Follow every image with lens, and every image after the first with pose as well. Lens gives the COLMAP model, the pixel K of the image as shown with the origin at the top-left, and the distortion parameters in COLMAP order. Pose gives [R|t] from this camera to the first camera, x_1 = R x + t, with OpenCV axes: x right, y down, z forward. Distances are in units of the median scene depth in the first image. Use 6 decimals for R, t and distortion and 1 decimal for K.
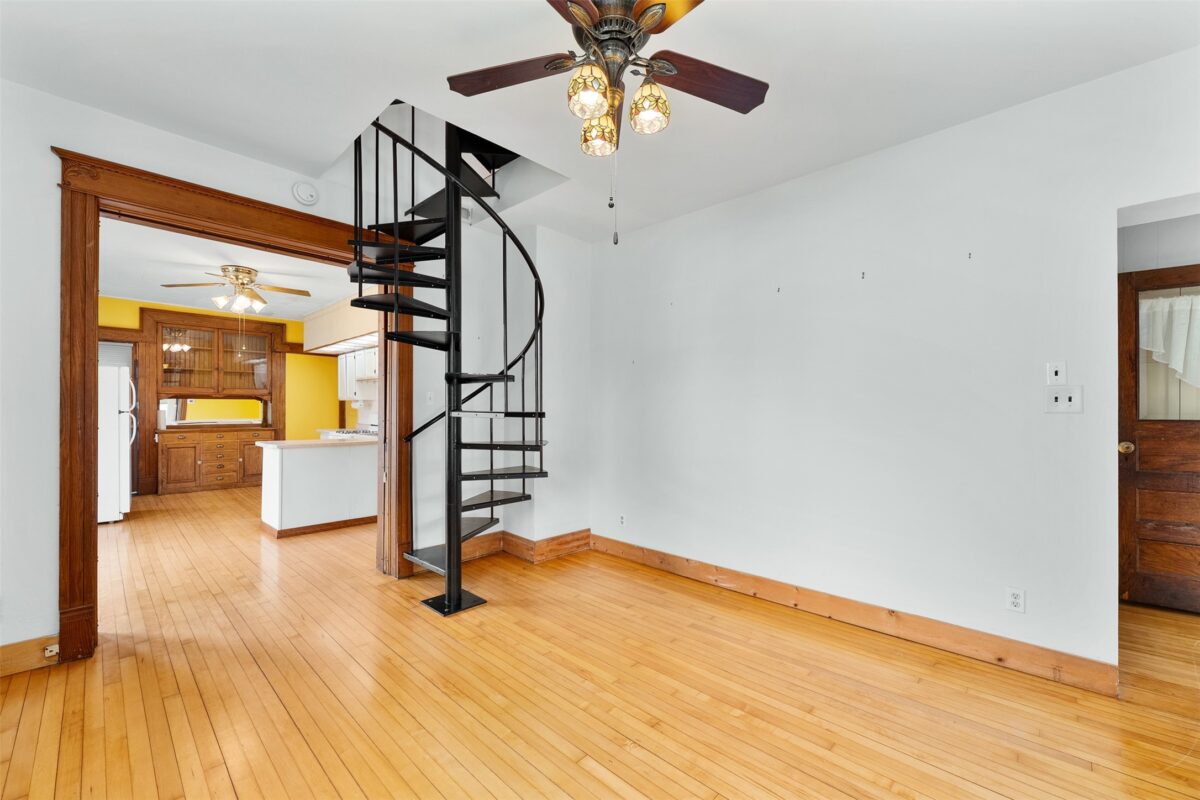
lens RADIAL K [[480.3, 0, 596.8], [0, 480.3, 405.6], [0, 0, 1]] dist [0.000493, -0.000086]
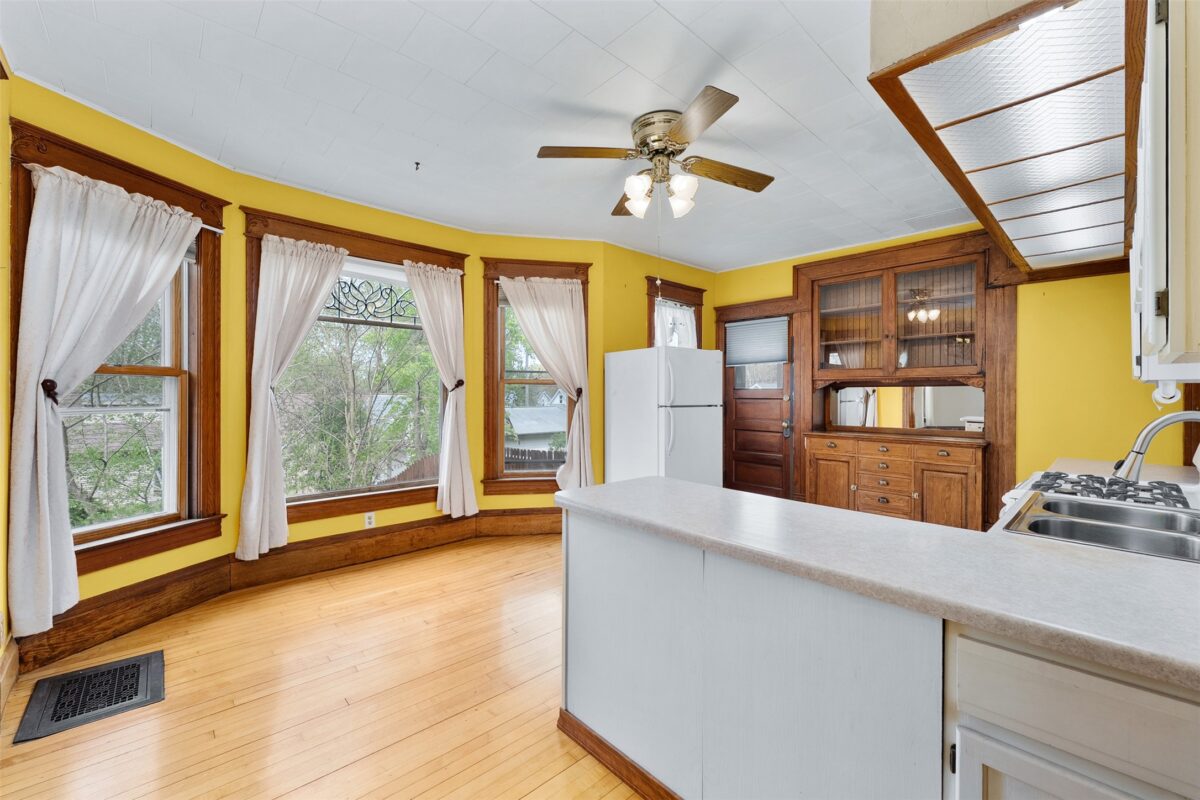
lens RADIAL K [[480.3, 0, 605.0], [0, 480.3, 395.9], [0, 0, 1]] dist [0.000493, -0.000086]
pose [[-0.065416, -0.001761, -0.997856, -0.169659], [0.002674, 0.999995, -0.001940, -0.001690], [0.997854, -0.002795, -0.065411, 0.699254]]
